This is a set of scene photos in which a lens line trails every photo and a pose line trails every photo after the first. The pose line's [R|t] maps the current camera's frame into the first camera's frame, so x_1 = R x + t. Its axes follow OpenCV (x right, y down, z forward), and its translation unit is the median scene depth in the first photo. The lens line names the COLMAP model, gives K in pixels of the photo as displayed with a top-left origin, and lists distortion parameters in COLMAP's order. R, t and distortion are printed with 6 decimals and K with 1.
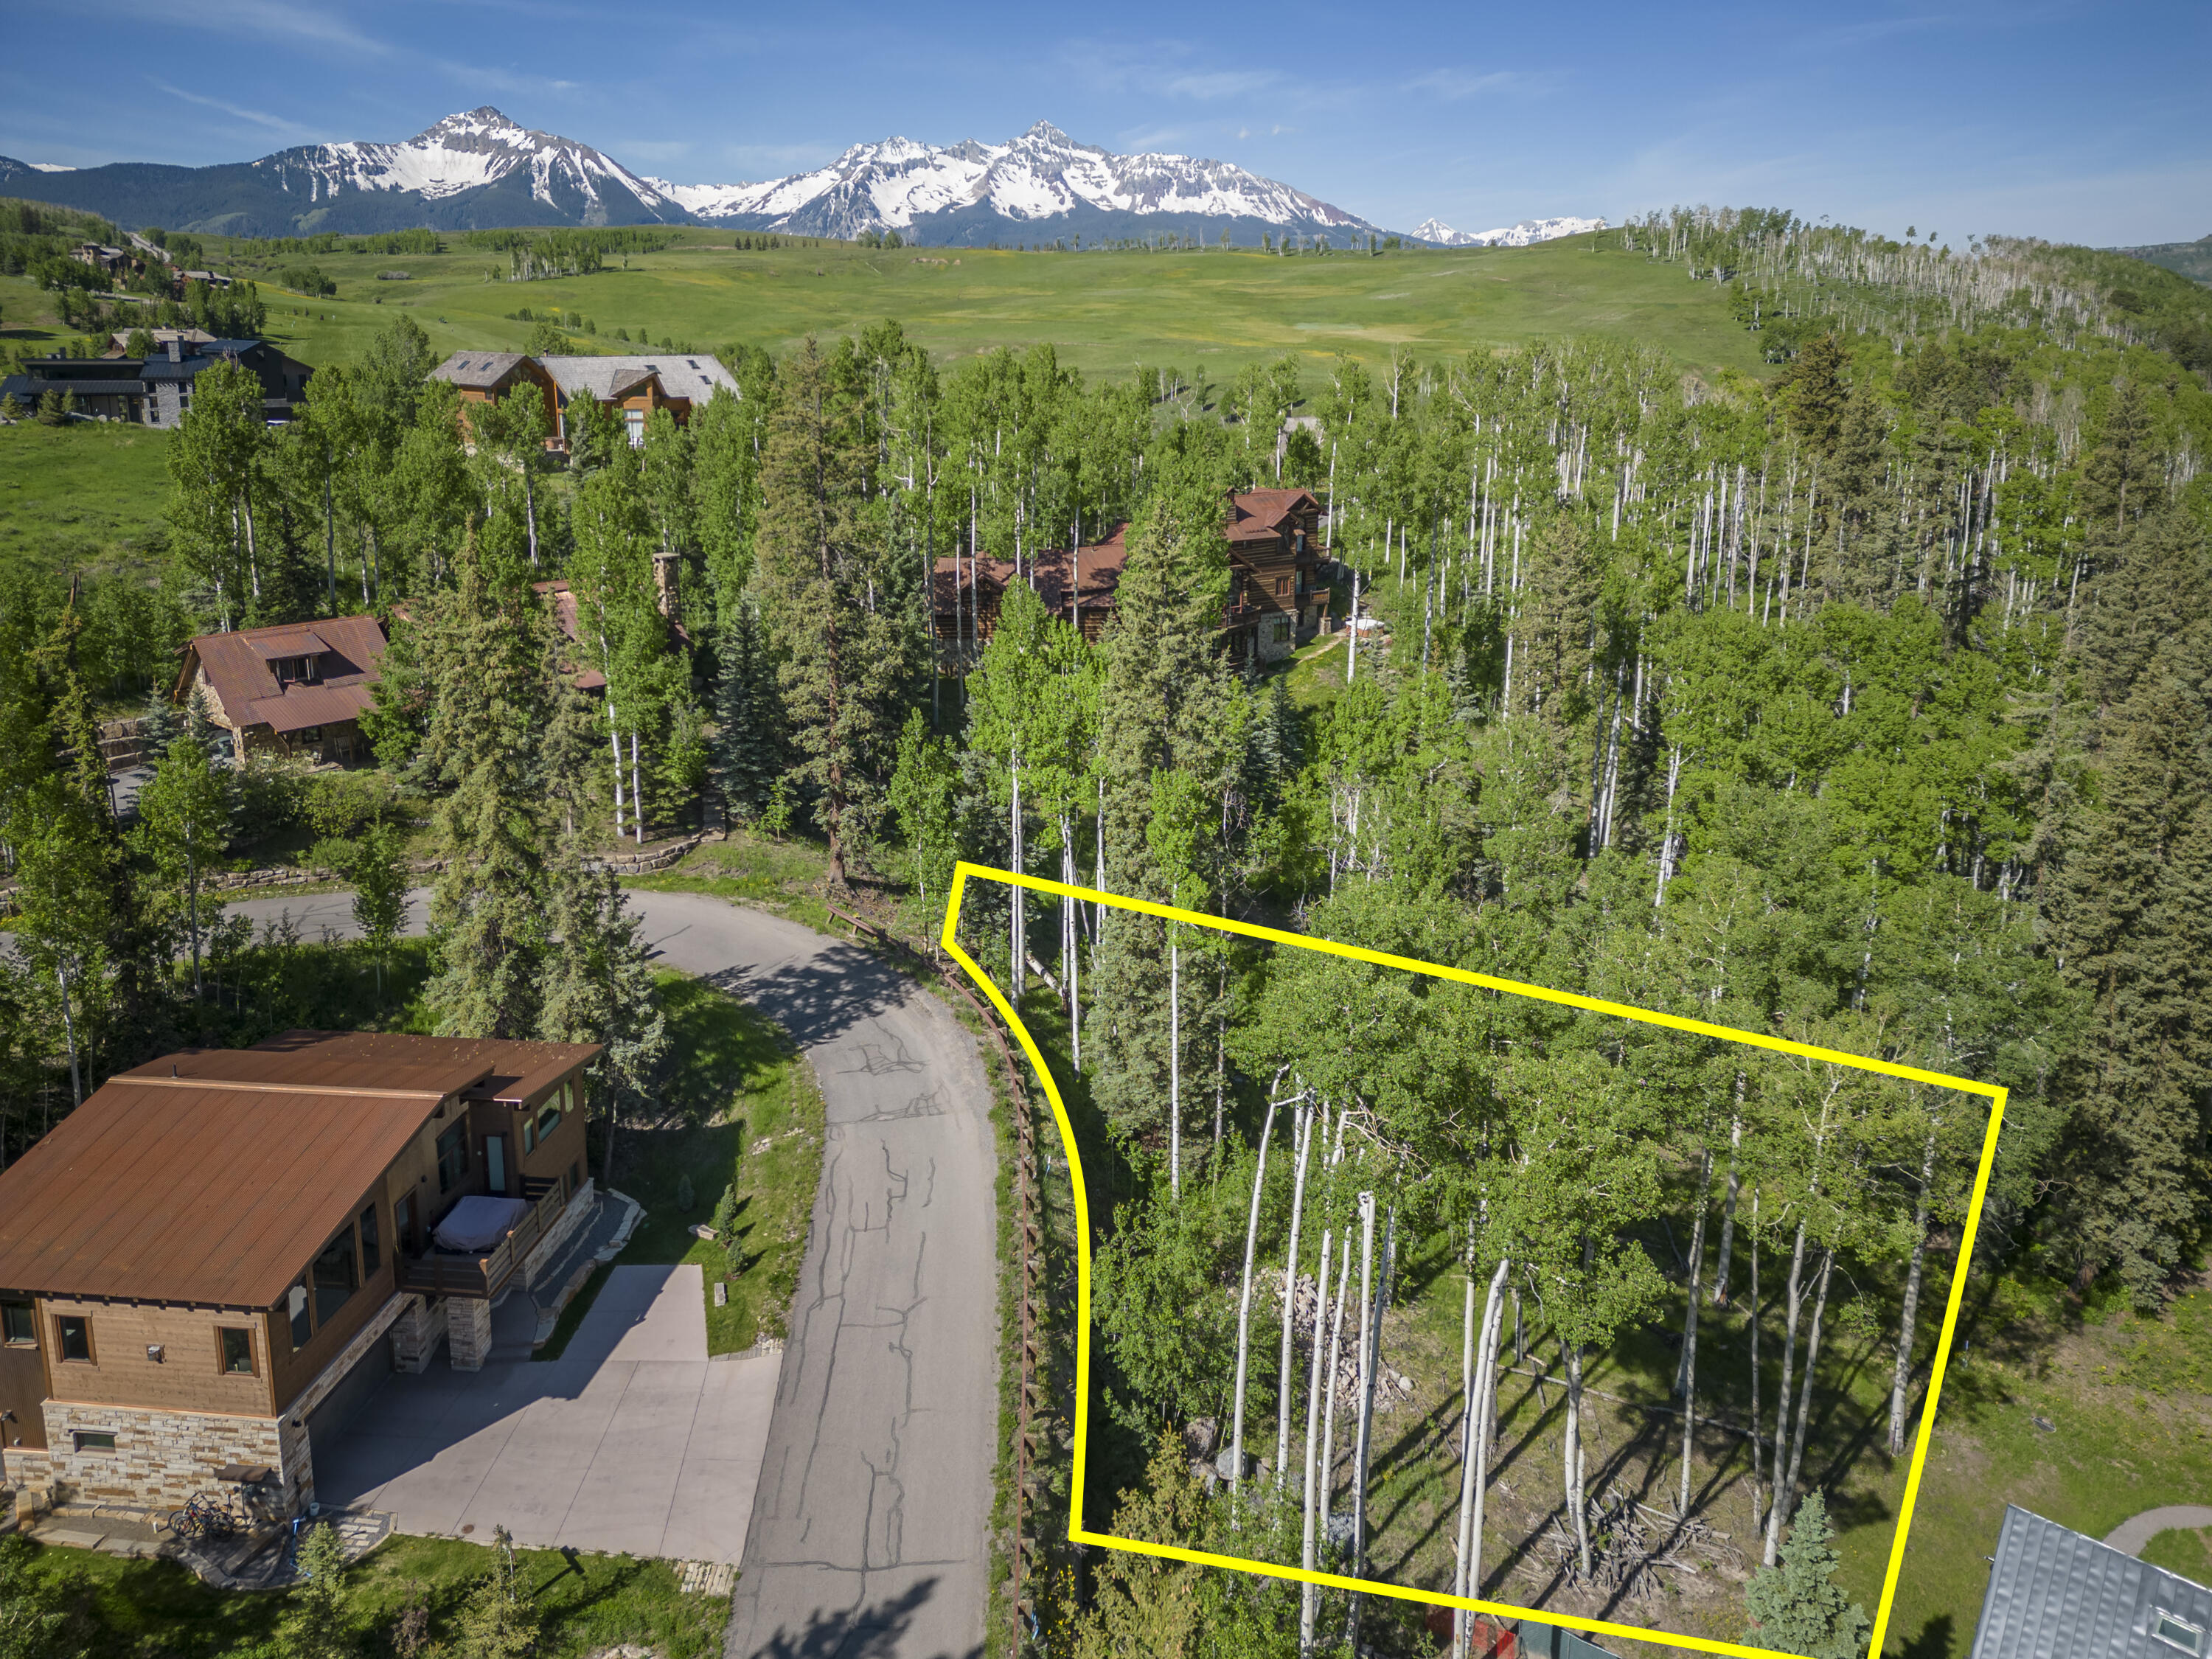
lens RADIAL K [[2413.0, 0, 1106.0], [0, 2413.0, 829.5], [0, 0, 1]] dist [0.161216, -0.331821]
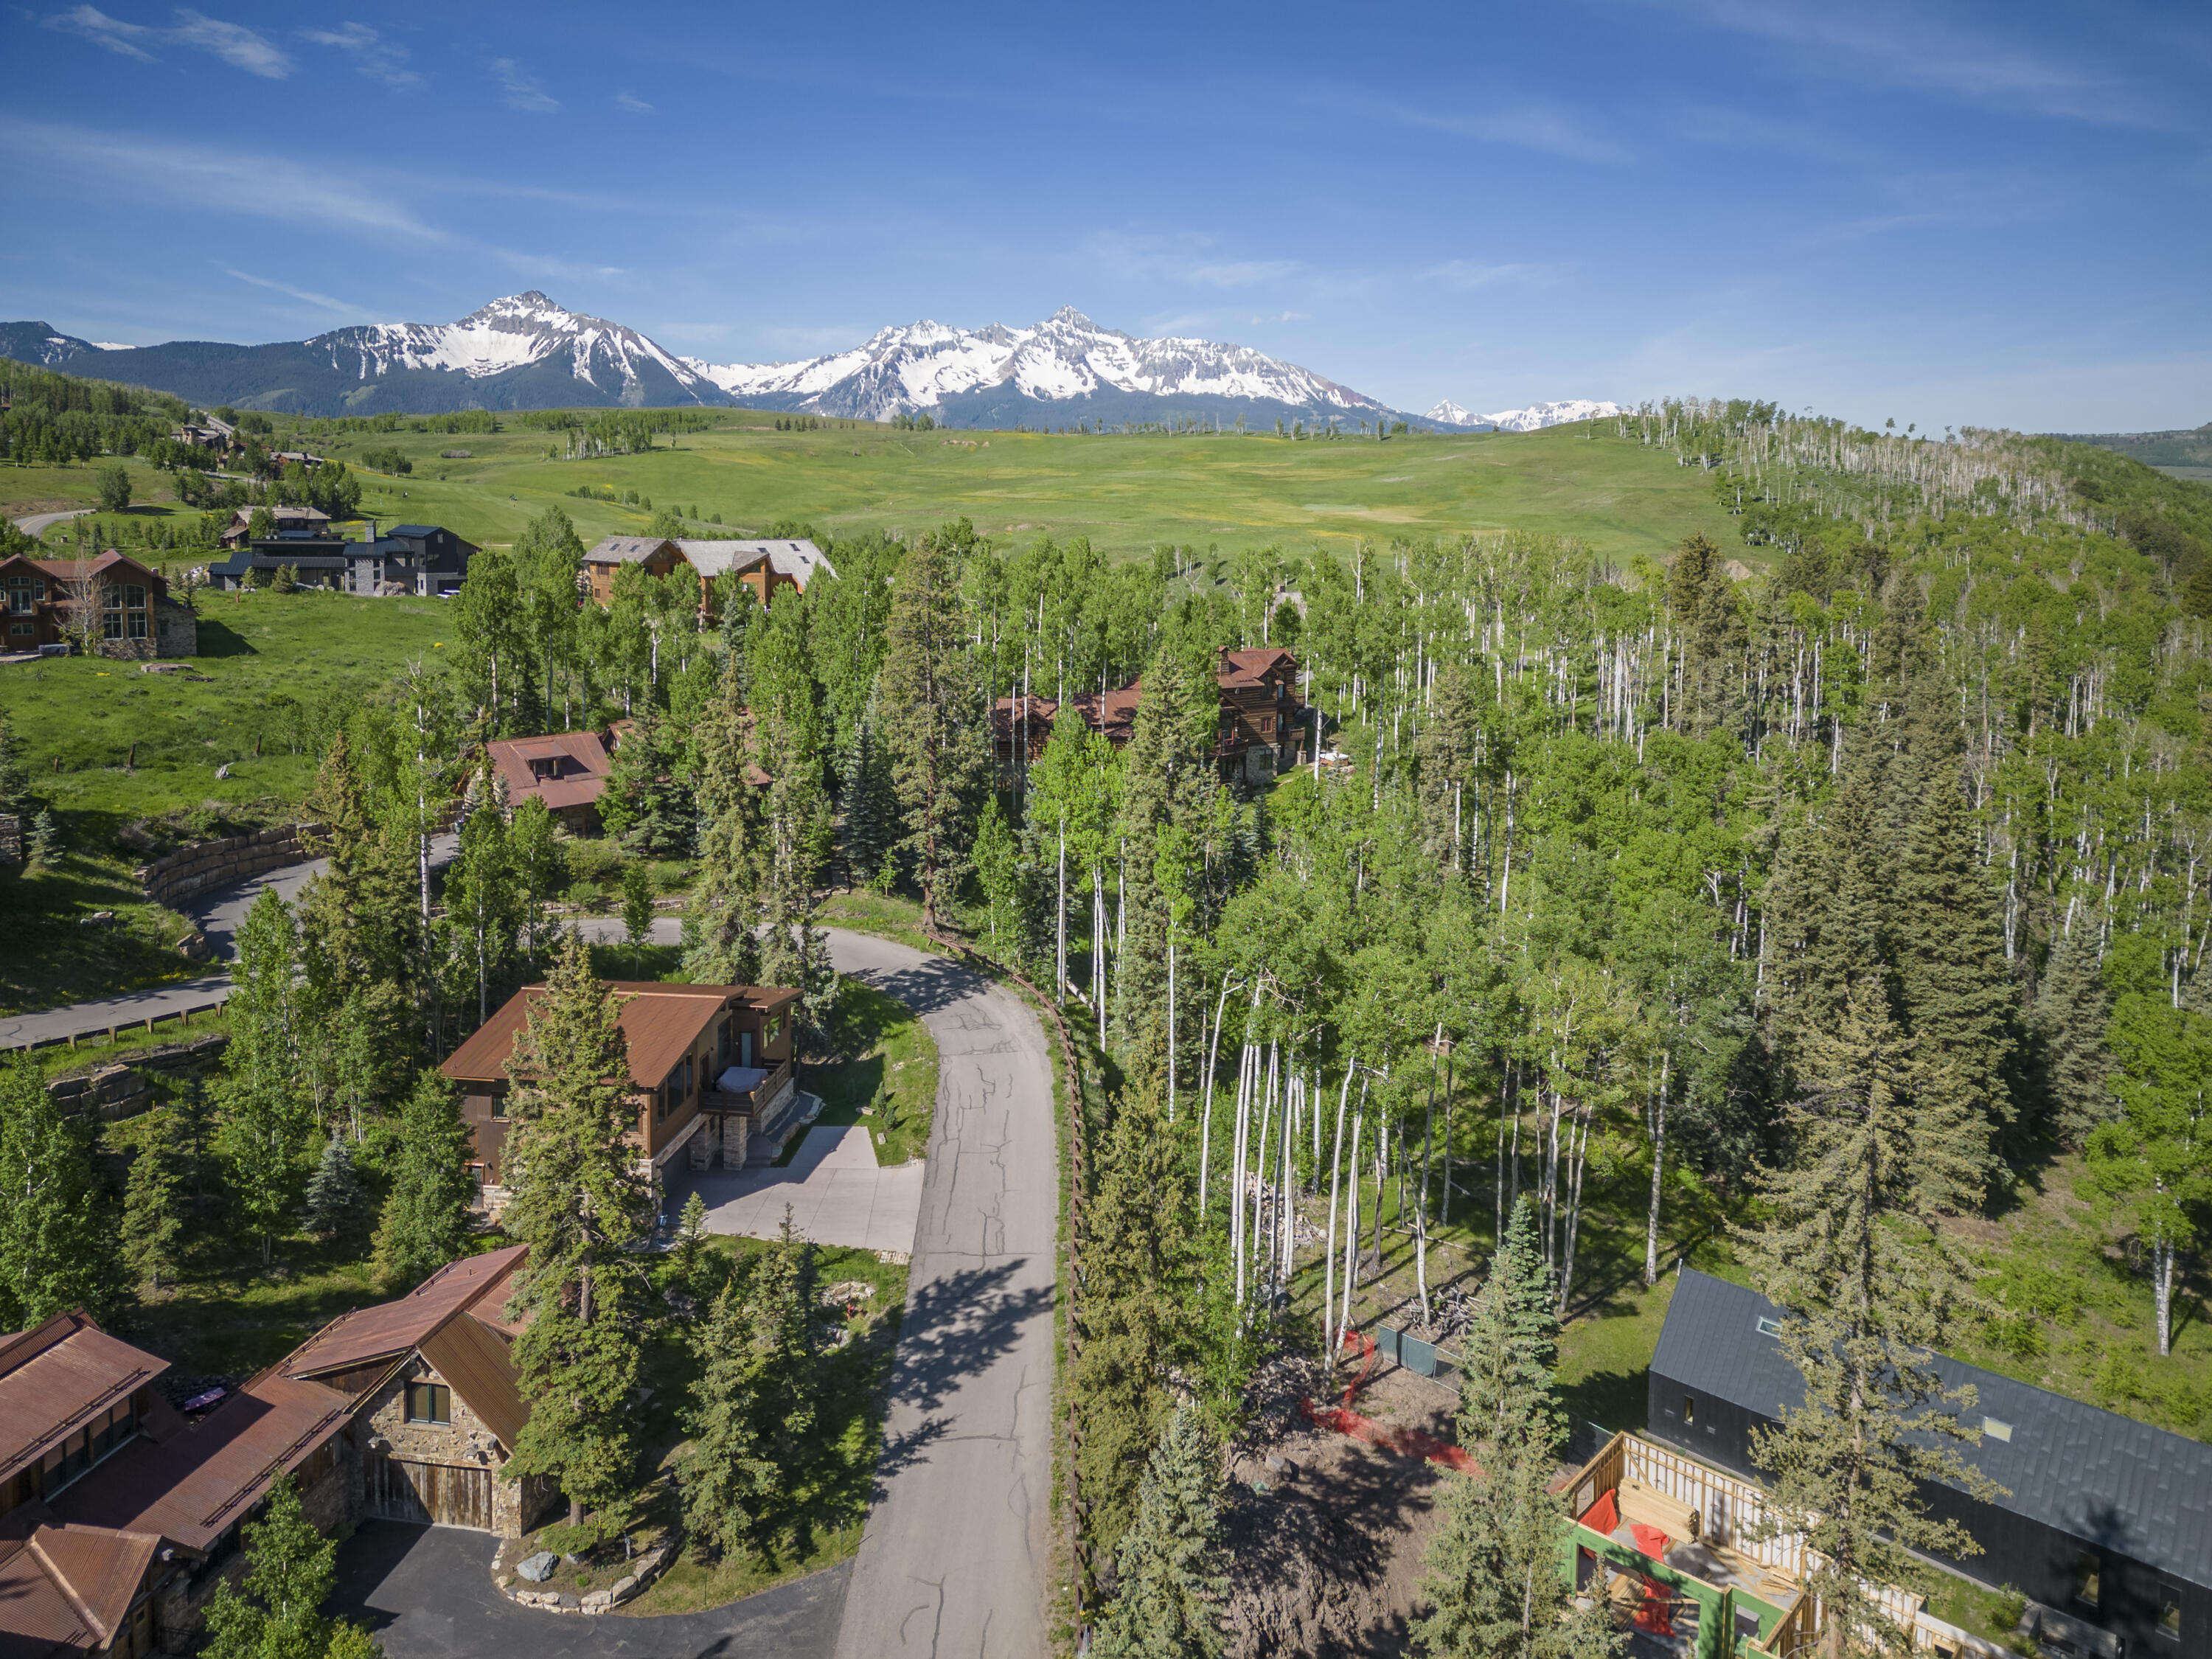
lens RADIAL K [[2413.0, 0, 1106.0], [0, 2413.0, 829.5], [0, 0, 1]] dist [0.161216, -0.331821]
pose [[0.999939, 0.008268, -0.007333, -0.001035], [-0.008755, 0.997567, -0.069157, 0.048617], [0.006743, 0.069217, 0.997579, -0.294474]]
